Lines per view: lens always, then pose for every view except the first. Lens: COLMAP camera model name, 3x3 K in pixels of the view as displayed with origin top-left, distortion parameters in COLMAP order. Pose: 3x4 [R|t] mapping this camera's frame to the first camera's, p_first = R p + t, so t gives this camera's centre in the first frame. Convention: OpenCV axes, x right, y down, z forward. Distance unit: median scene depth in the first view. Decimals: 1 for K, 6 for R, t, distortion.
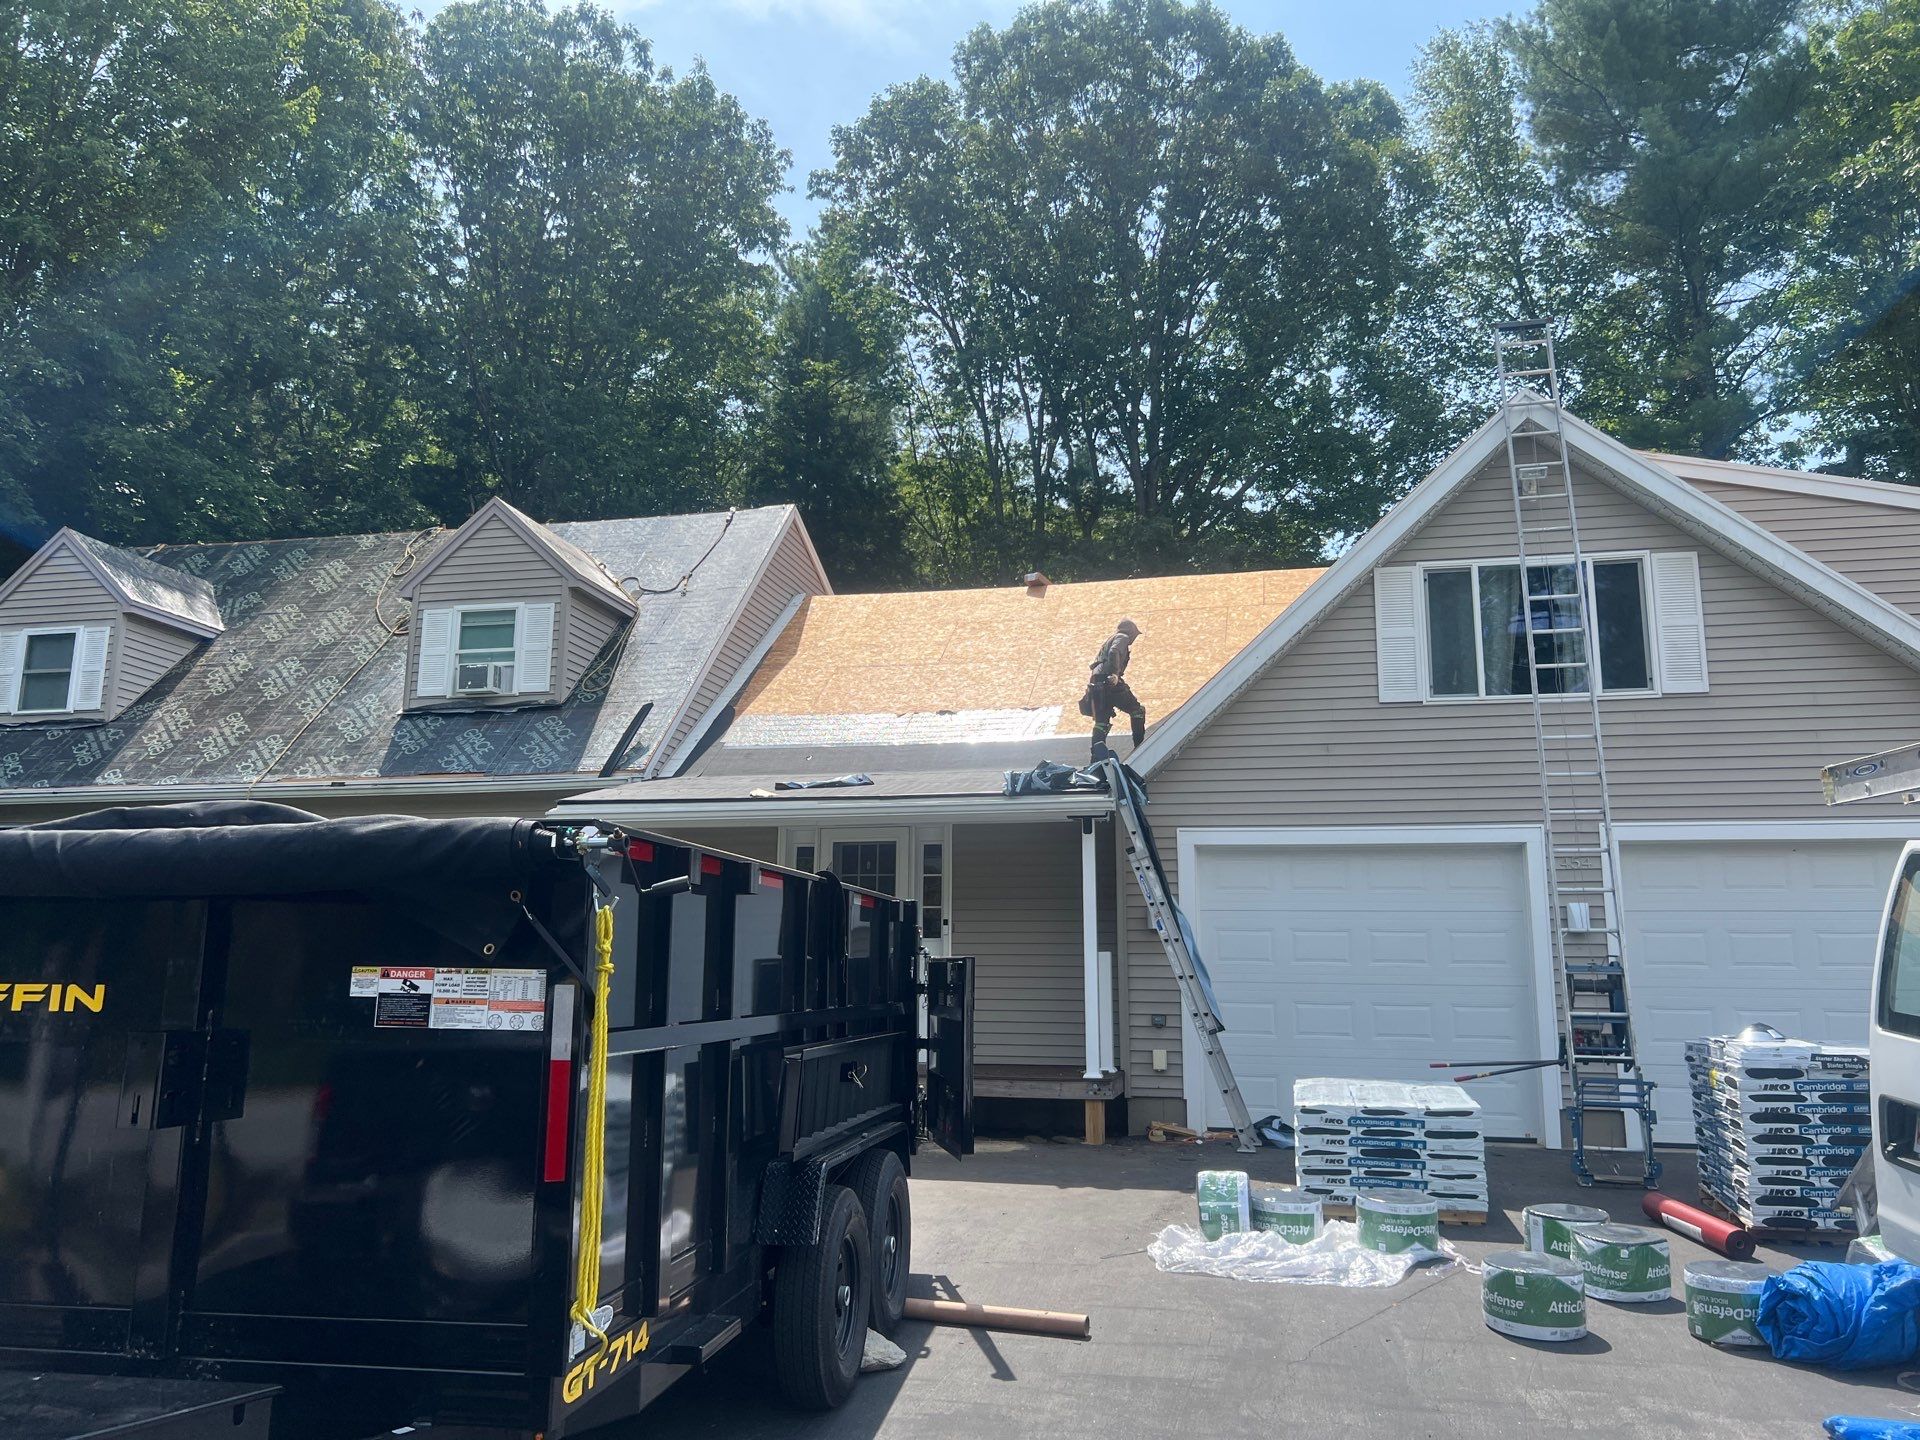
lens RADIAL K [[1453.0, 0, 957.3], [0, 1453.0, 698.1], [0, 0, 1]] dist [0.043346, -0.052688]
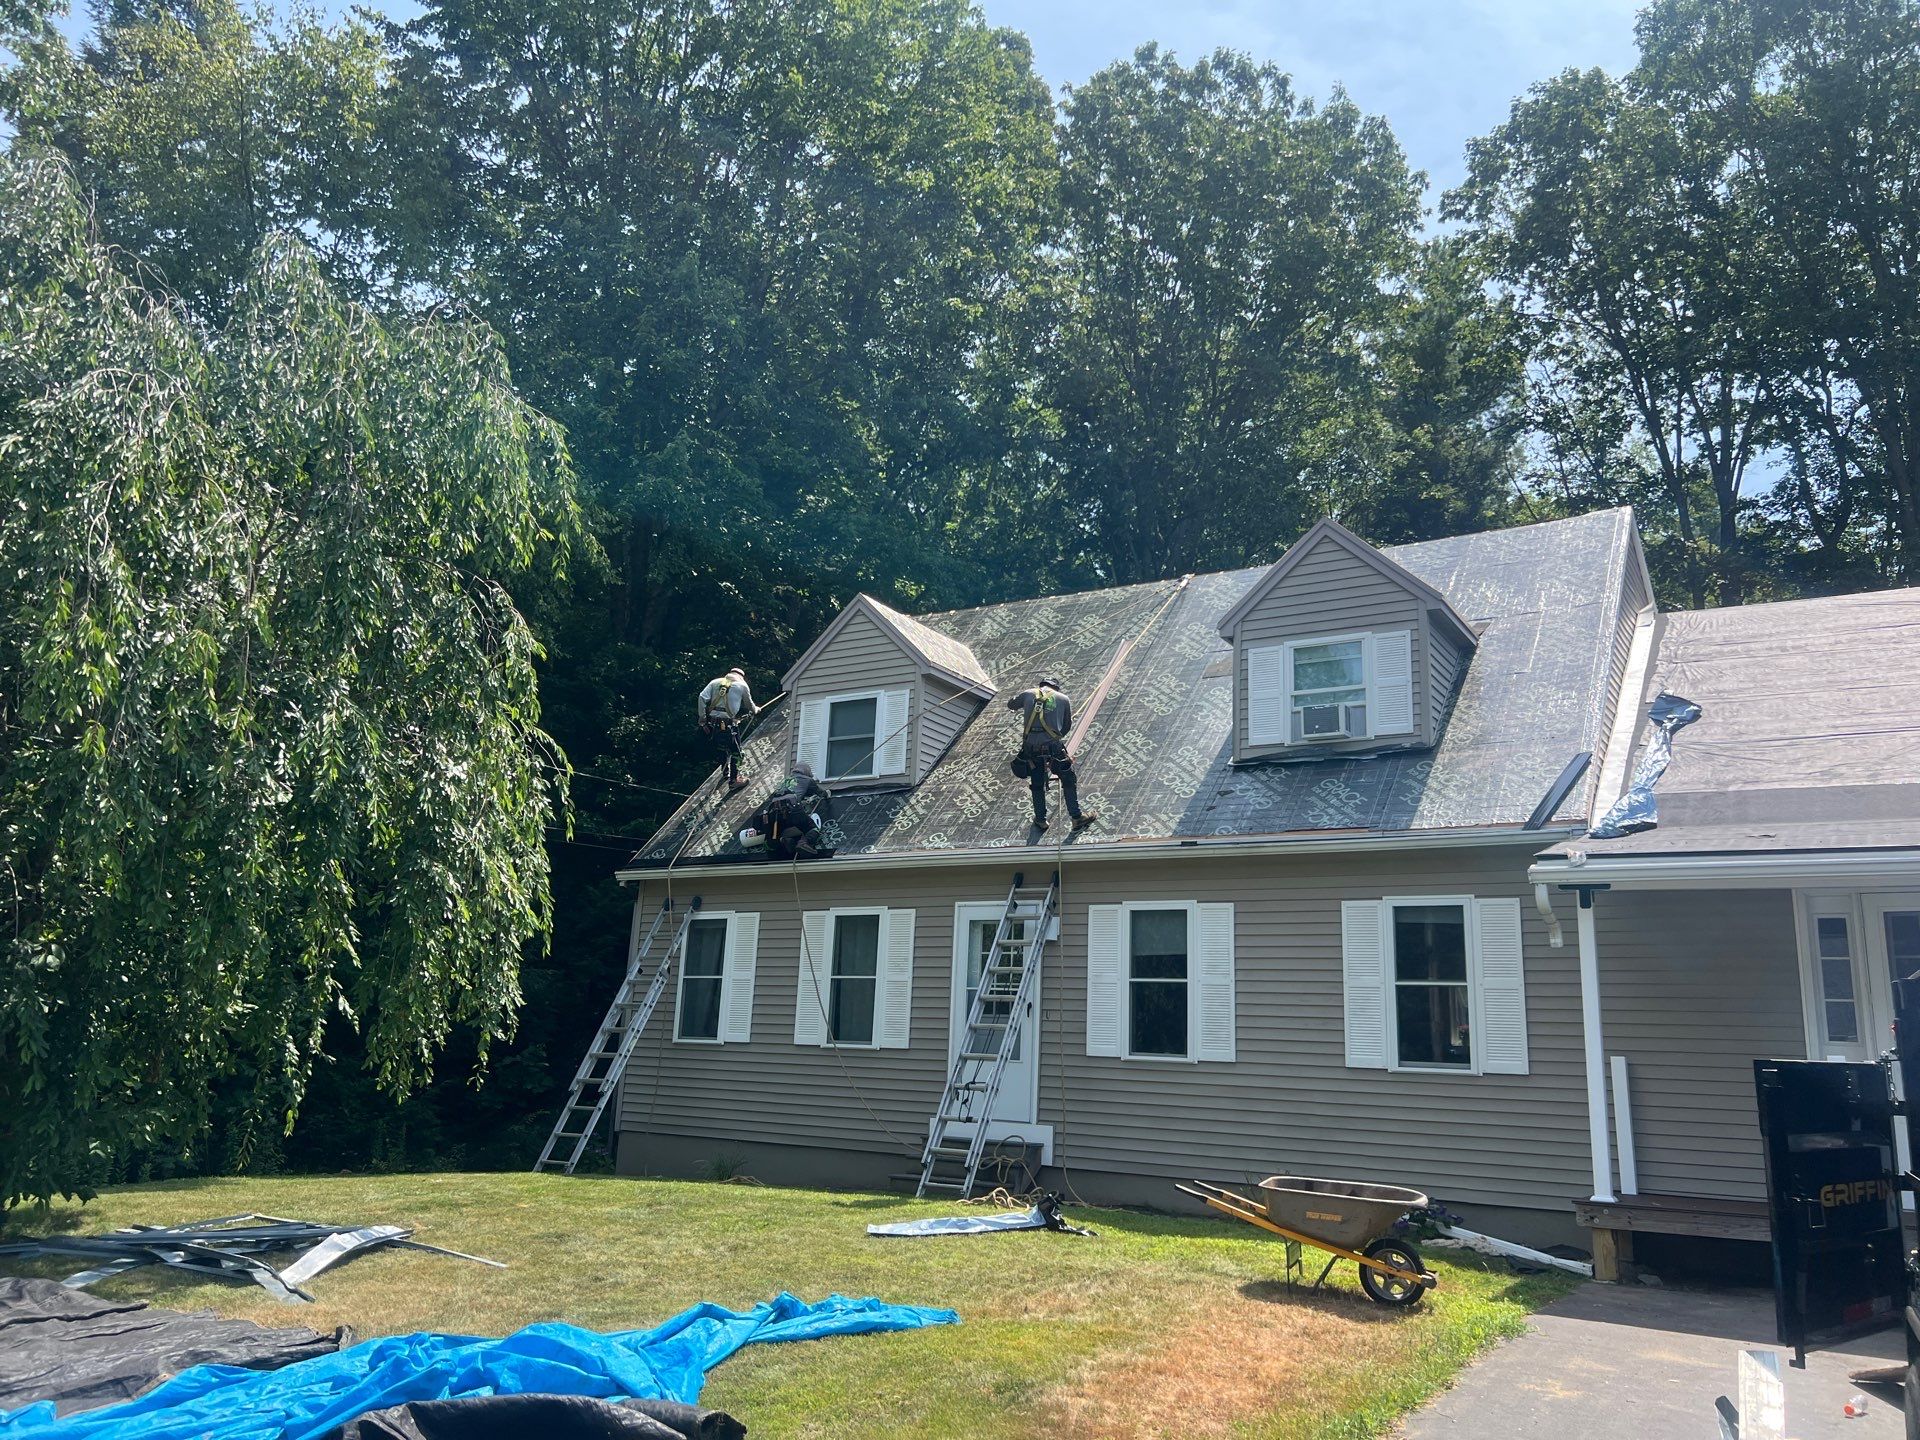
lens RADIAL K [[1436.5, 0, 968.1], [0, 1436.5, 696.3], [0, 0, 1]] dist [0.072090, -0.082482]
pose [[0.943868, -0.050736, -0.326403, -0.246309], [0.031277, 0.997421, -0.064592, 0.020420], [0.328839, 0.050757, 0.943021, 0.118385]]
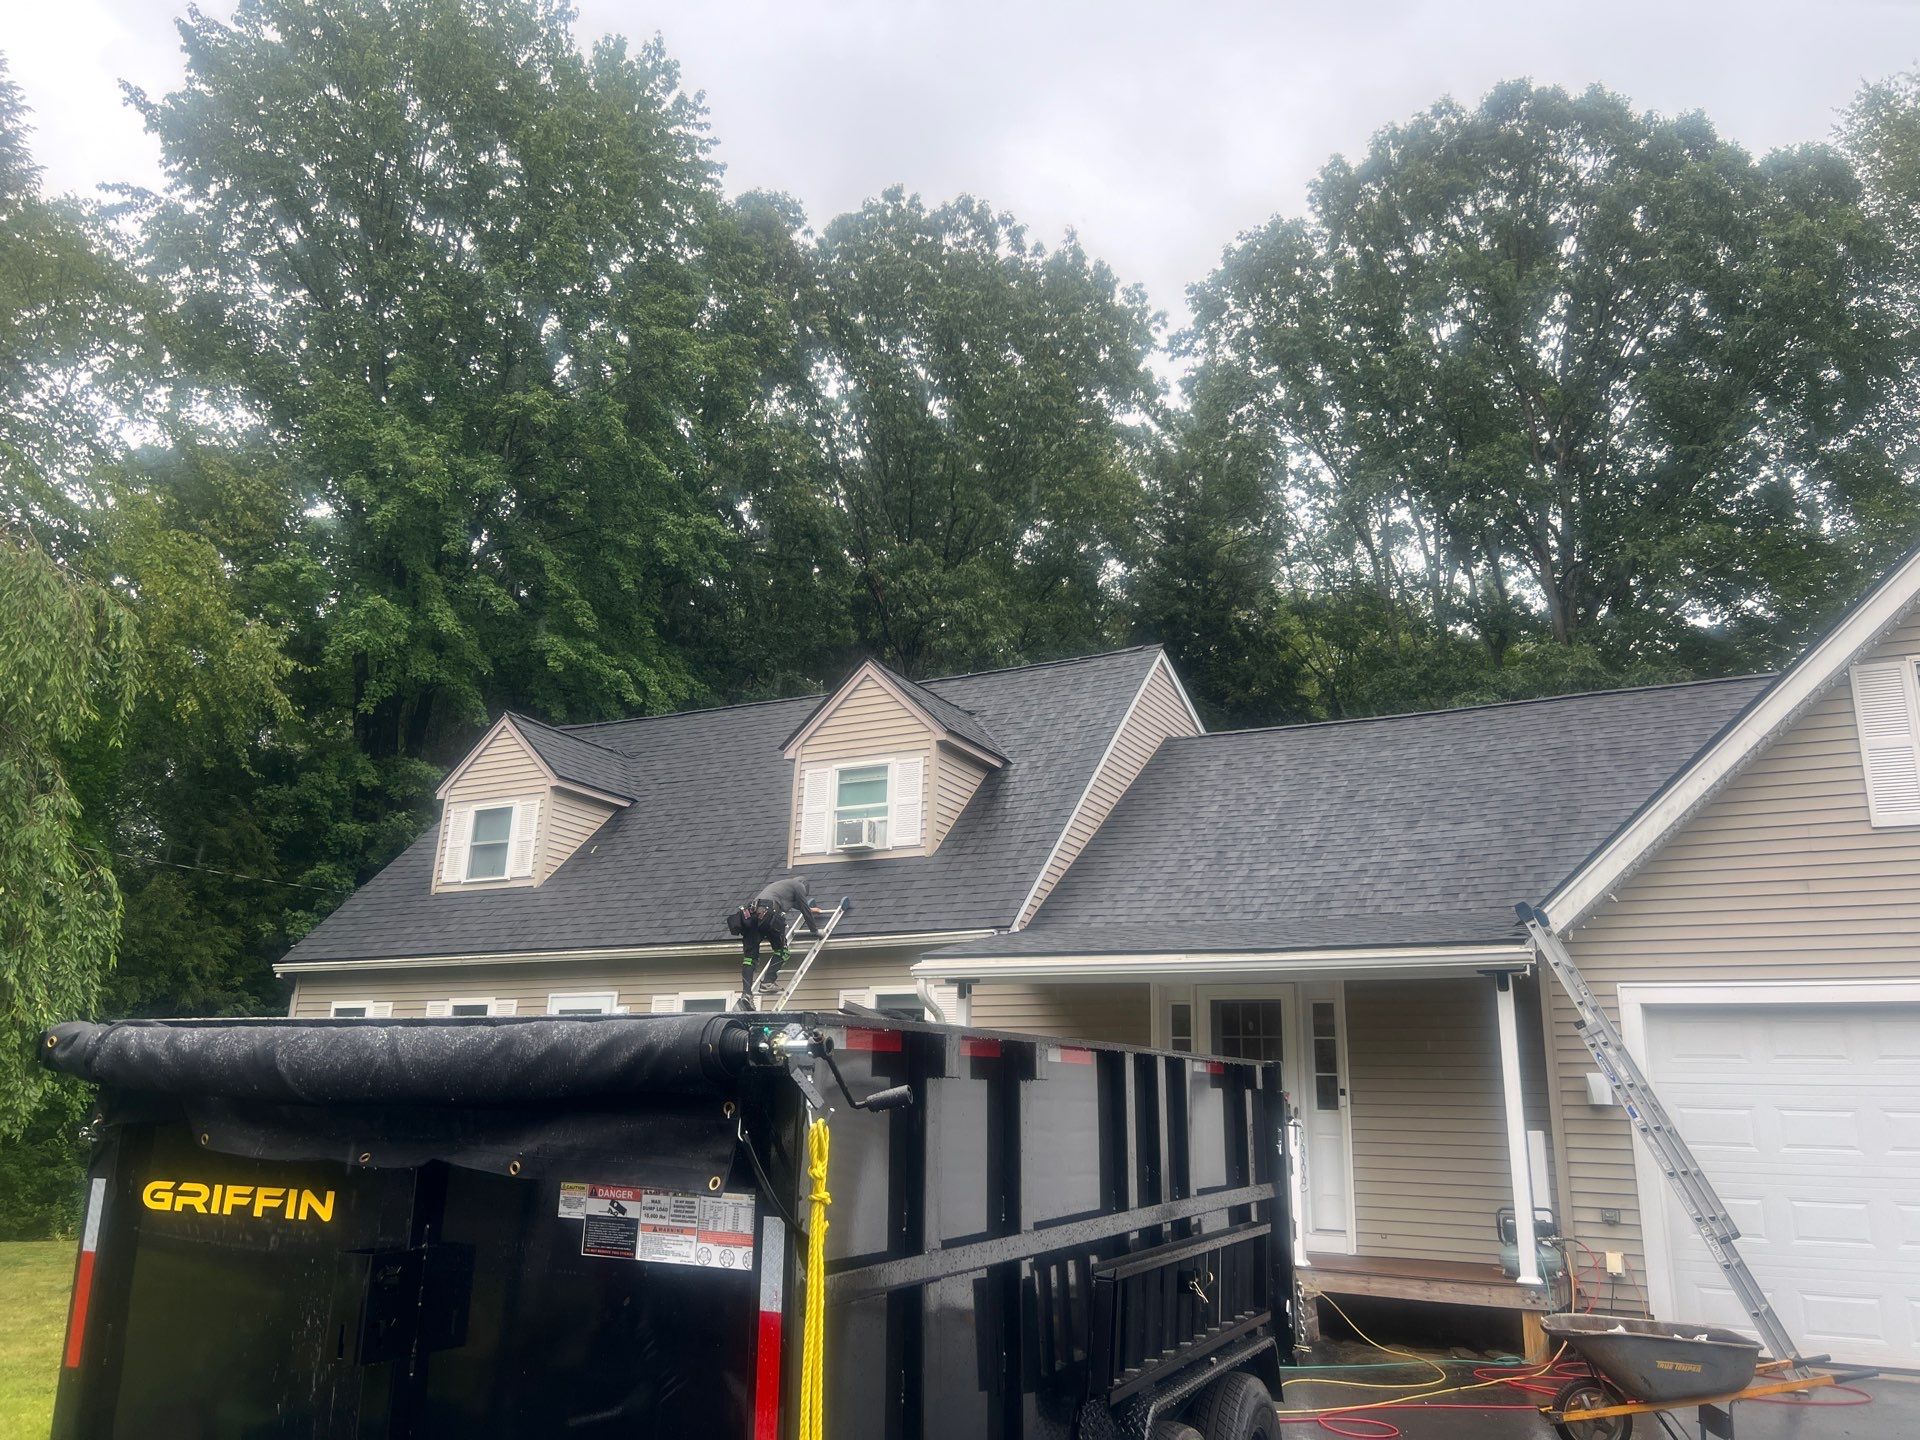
lens RADIAL K [[1436.5, 0, 951.9], [0, 1436.5, 708.8], [0, 0, 1]] dist [0.072090, -0.082482]
pose [[0.960681, -0.059135, -0.271284, 0.014574], [0.033886, 0.994723, -0.096835, -0.001253], [0.275579, 0.083835, 0.957616, 0.050006]]
